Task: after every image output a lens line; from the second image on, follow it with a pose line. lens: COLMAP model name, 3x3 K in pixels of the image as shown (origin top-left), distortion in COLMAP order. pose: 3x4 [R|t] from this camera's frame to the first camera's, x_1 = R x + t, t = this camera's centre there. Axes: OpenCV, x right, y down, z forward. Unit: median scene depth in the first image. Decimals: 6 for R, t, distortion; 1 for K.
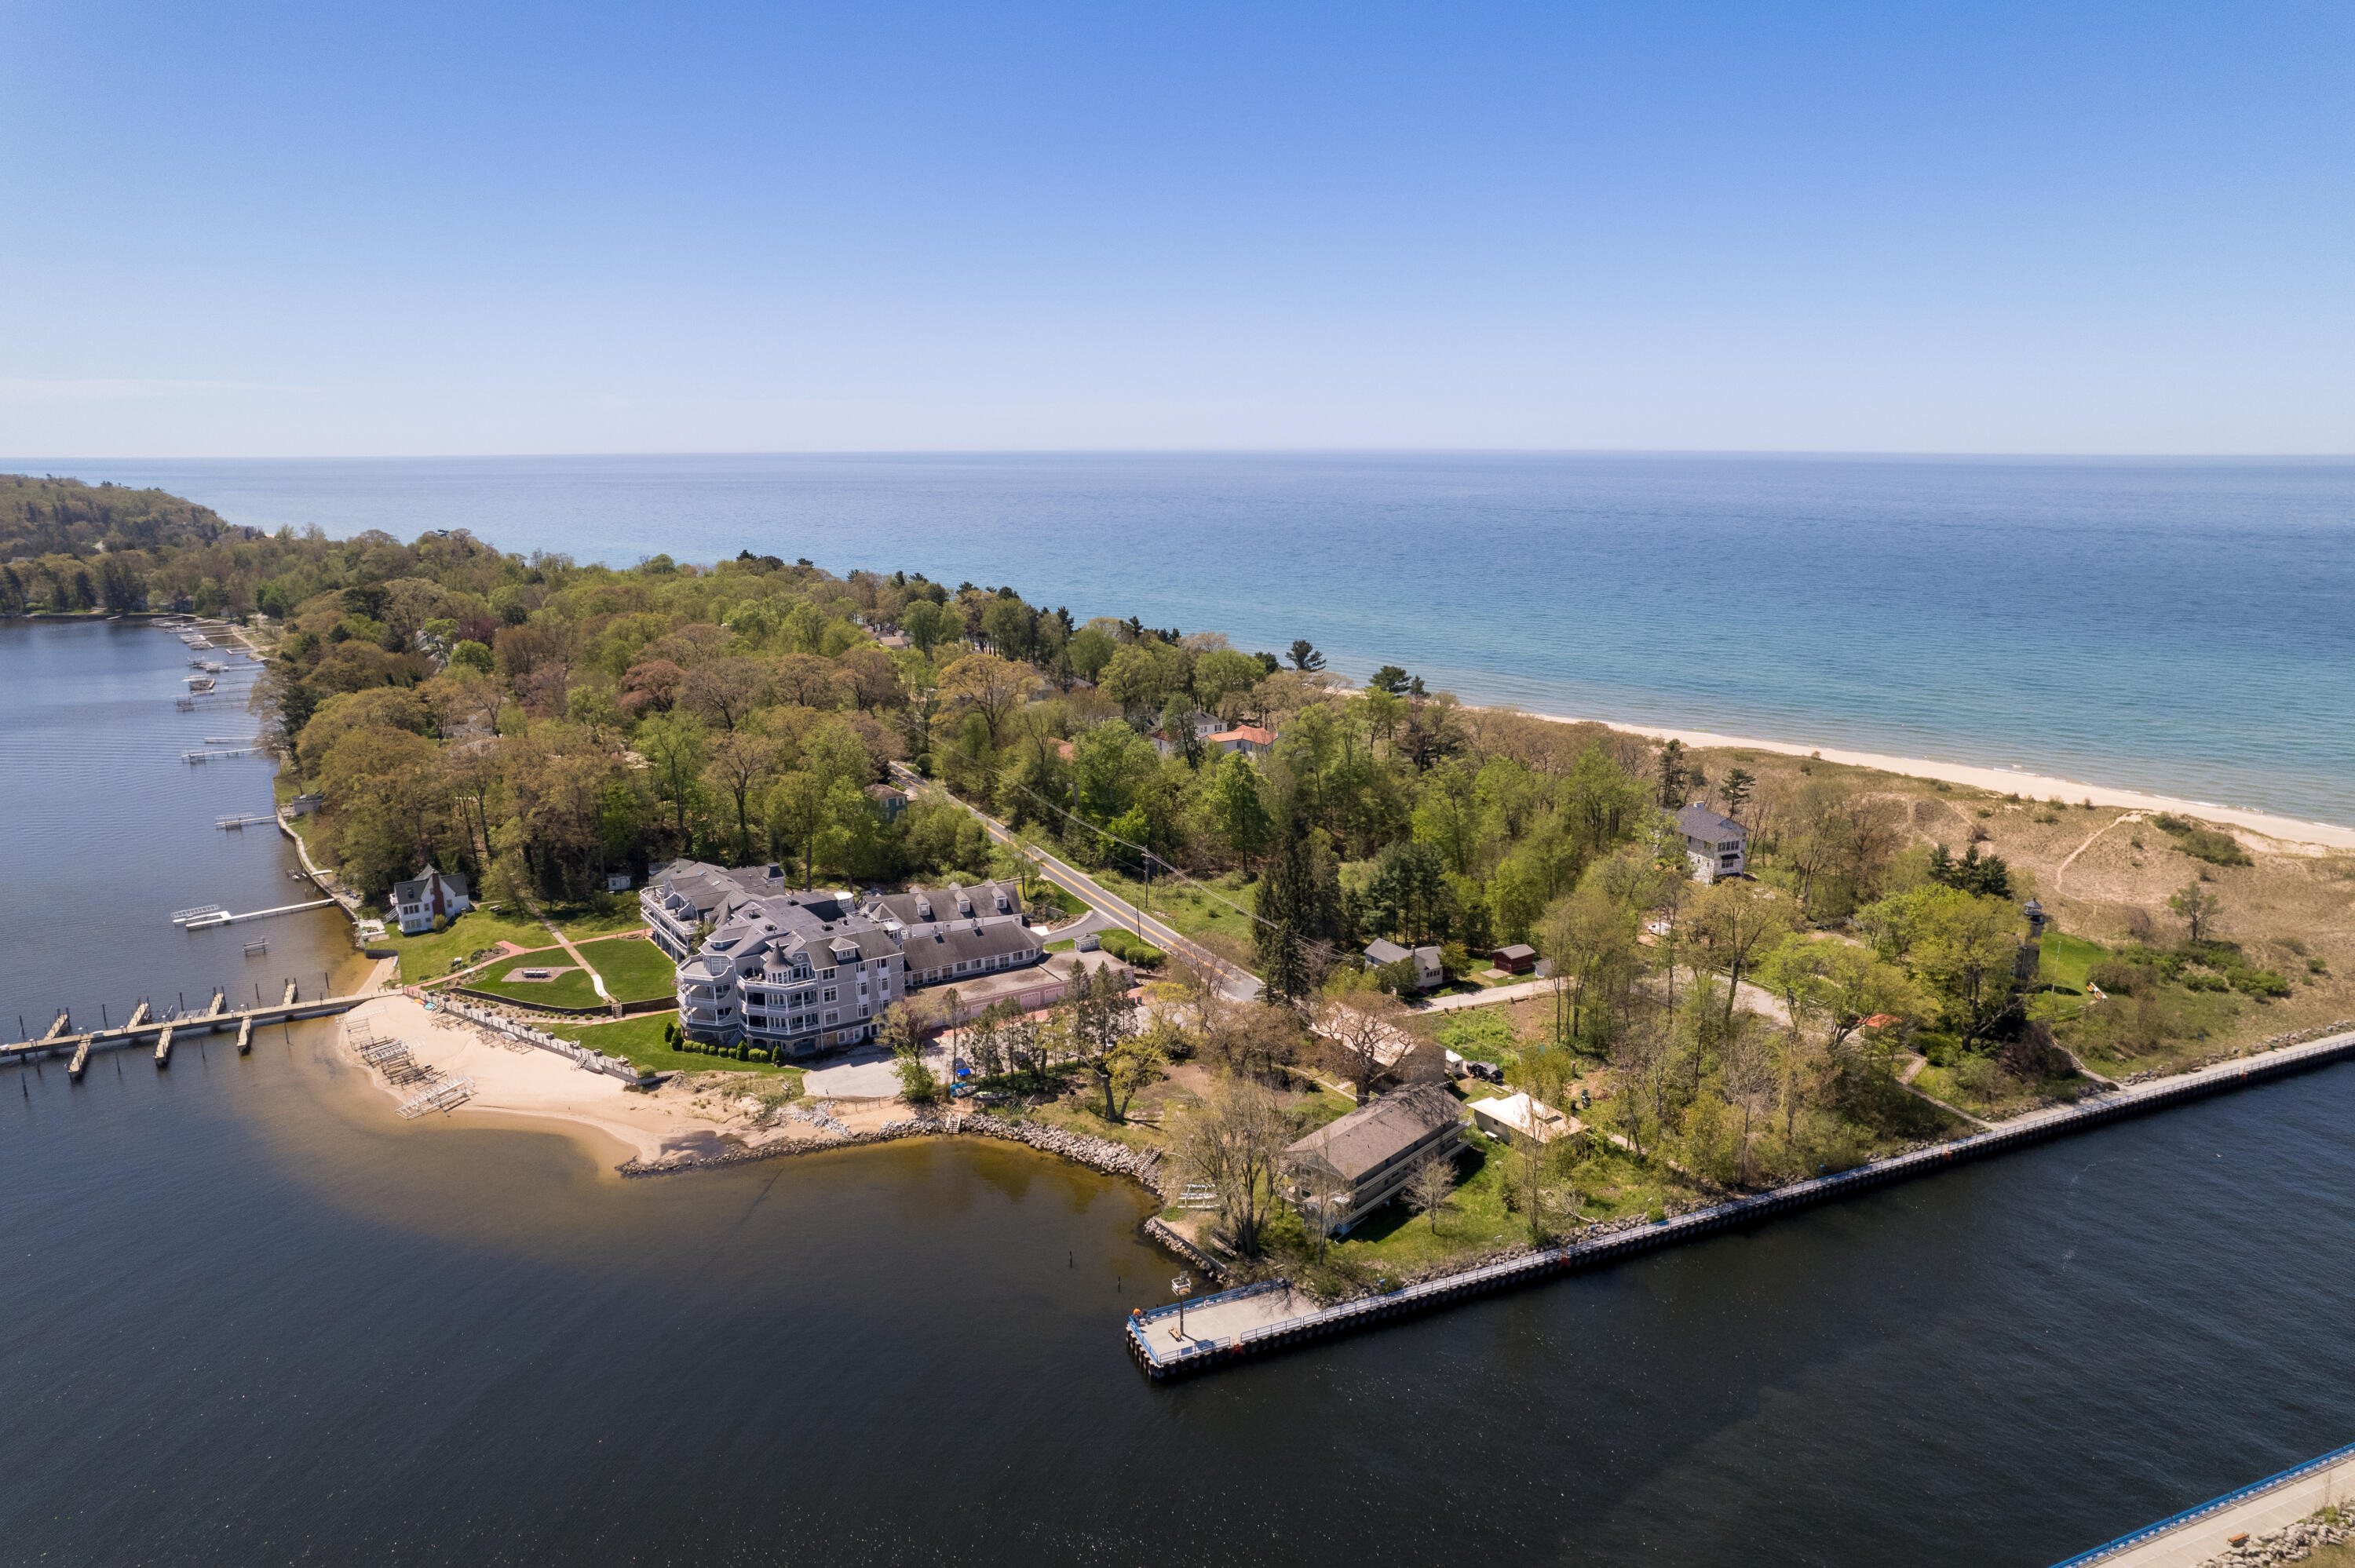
lens RADIAL K [[1534.1, 0, 1186.2], [0, 1534.1, 790.5], [0, 0, 1]] dist [-0.073715, 0.063416]
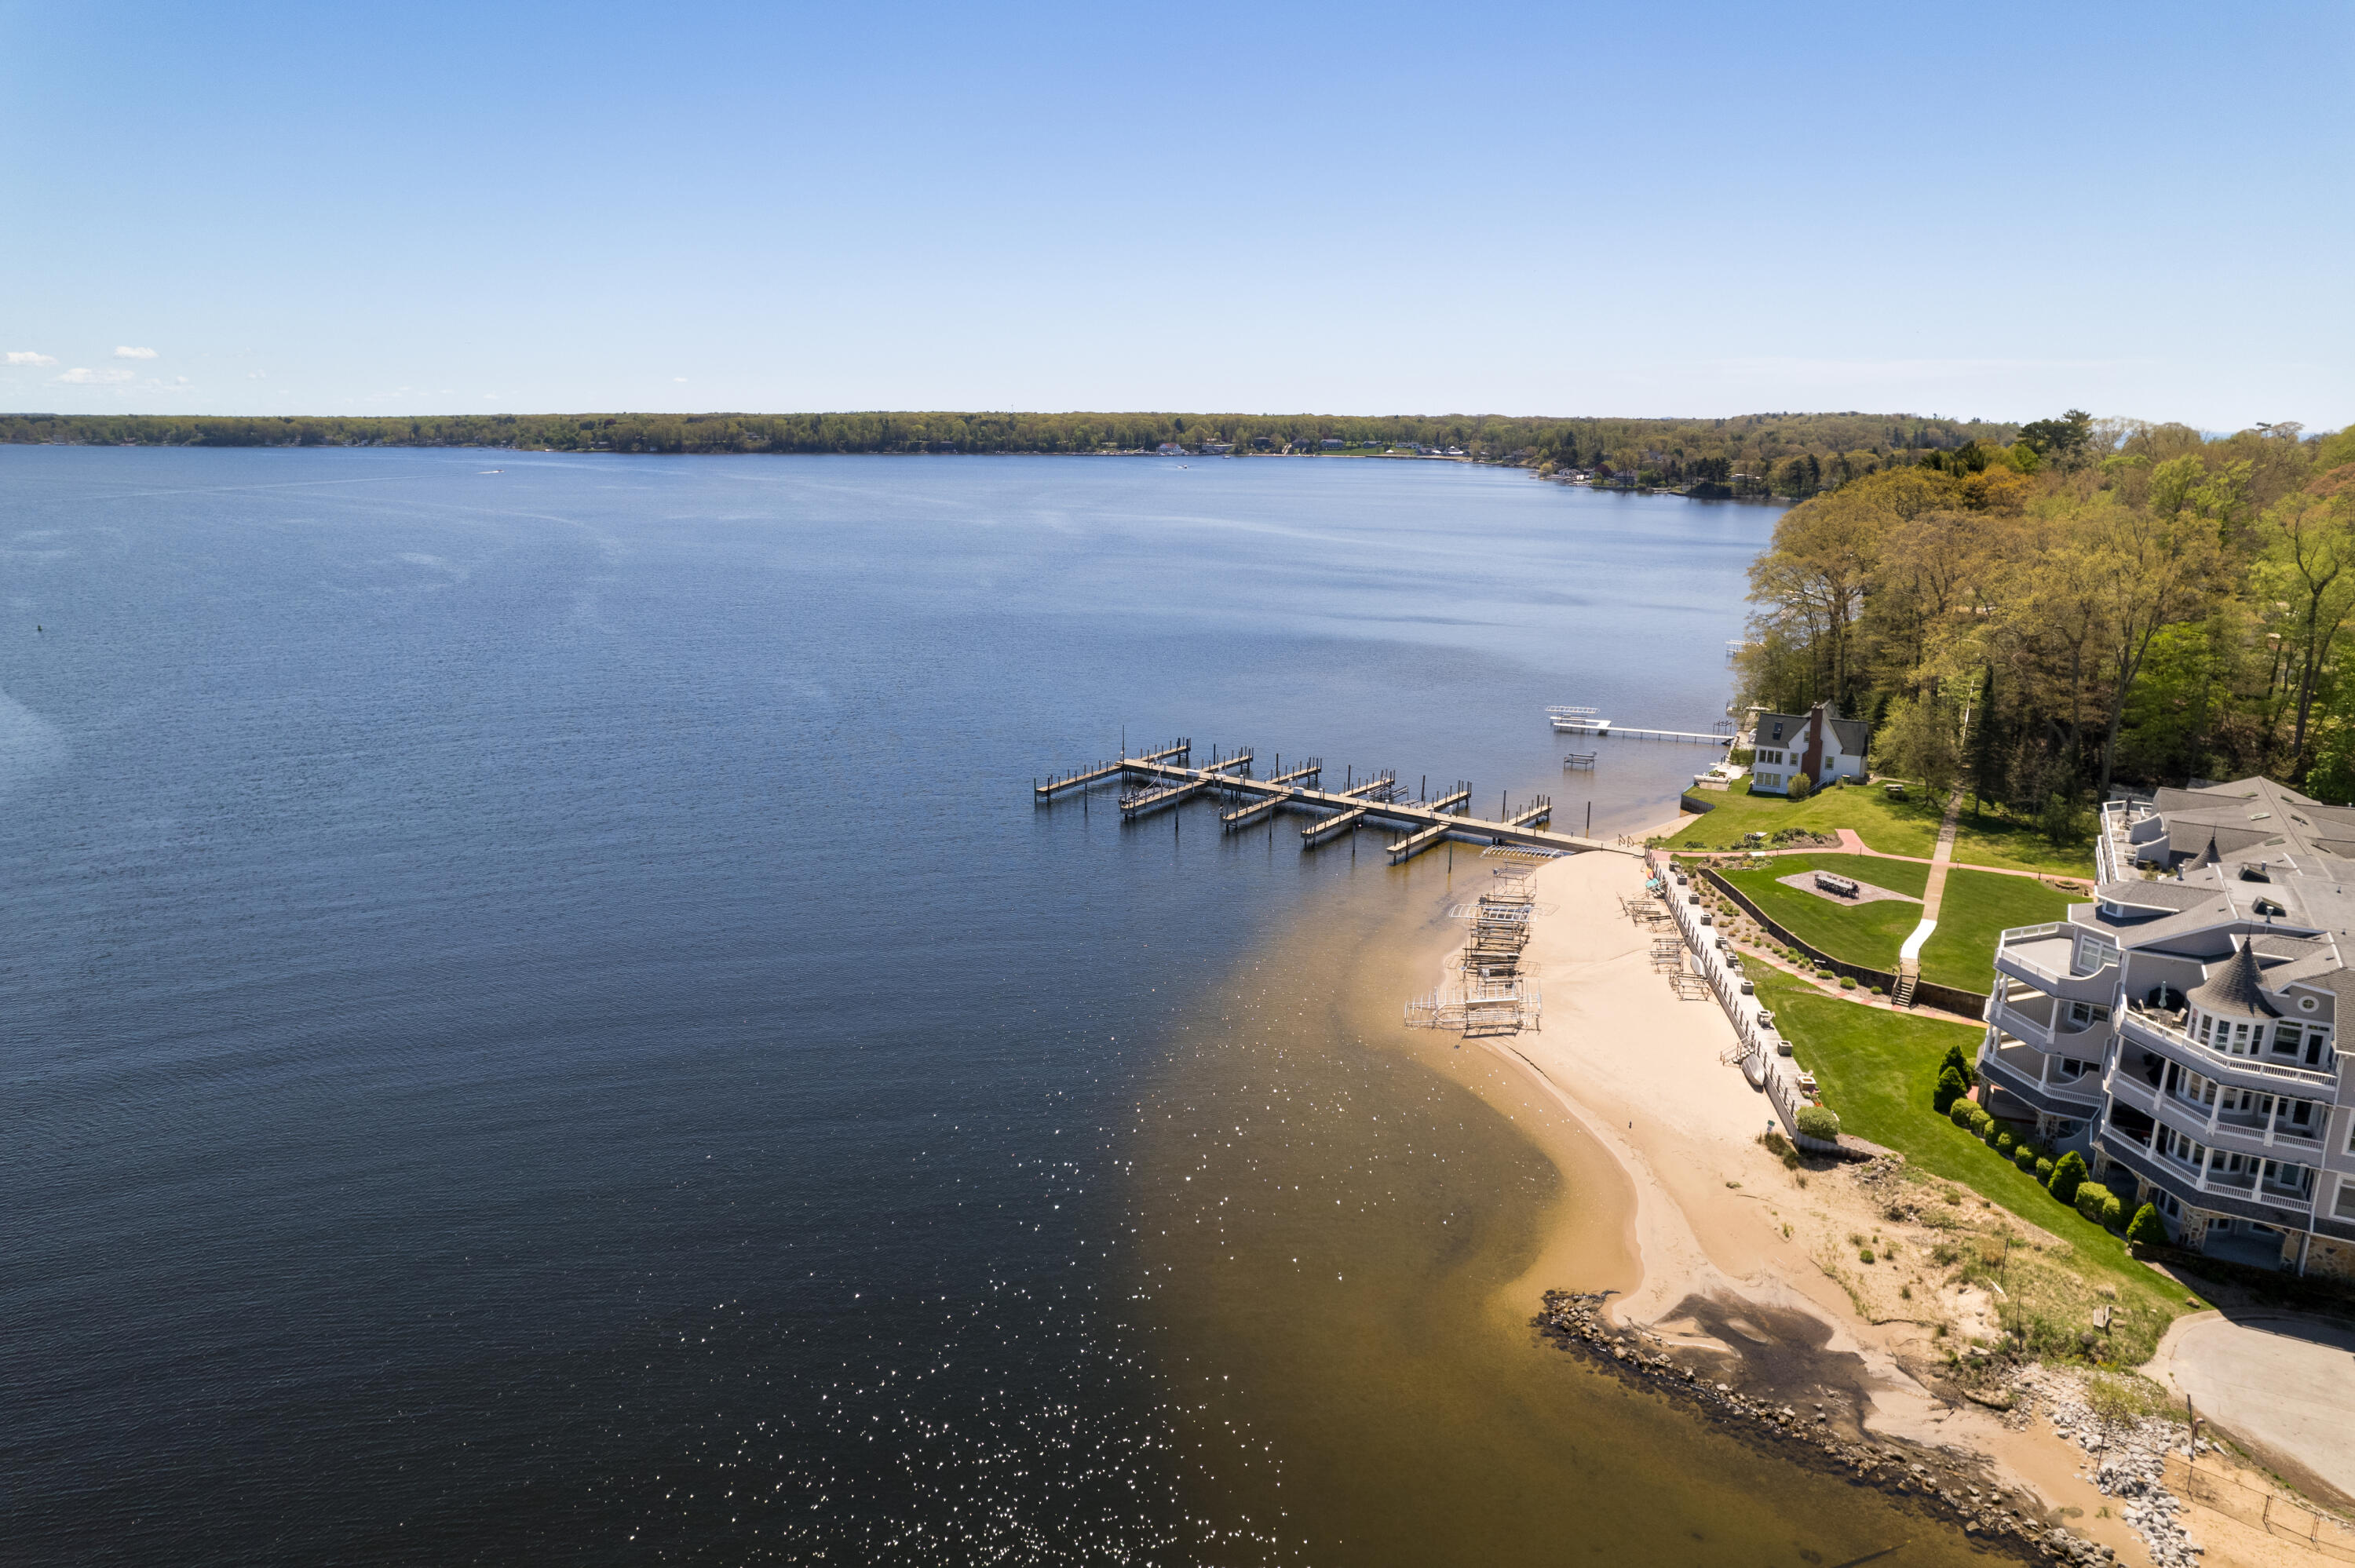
lens RADIAL K [[1534.1, 0, 1186.2], [0, 1534.1, 790.5], [0, 0, 1]] dist [-0.073715, 0.063416]
pose [[0.446684, 0.223289, -0.866381, -0.077383], [-0.207458, 0.967814, 0.142470, 0.065737], [0.870307, 0.116099, 0.478630, 0.598227]]
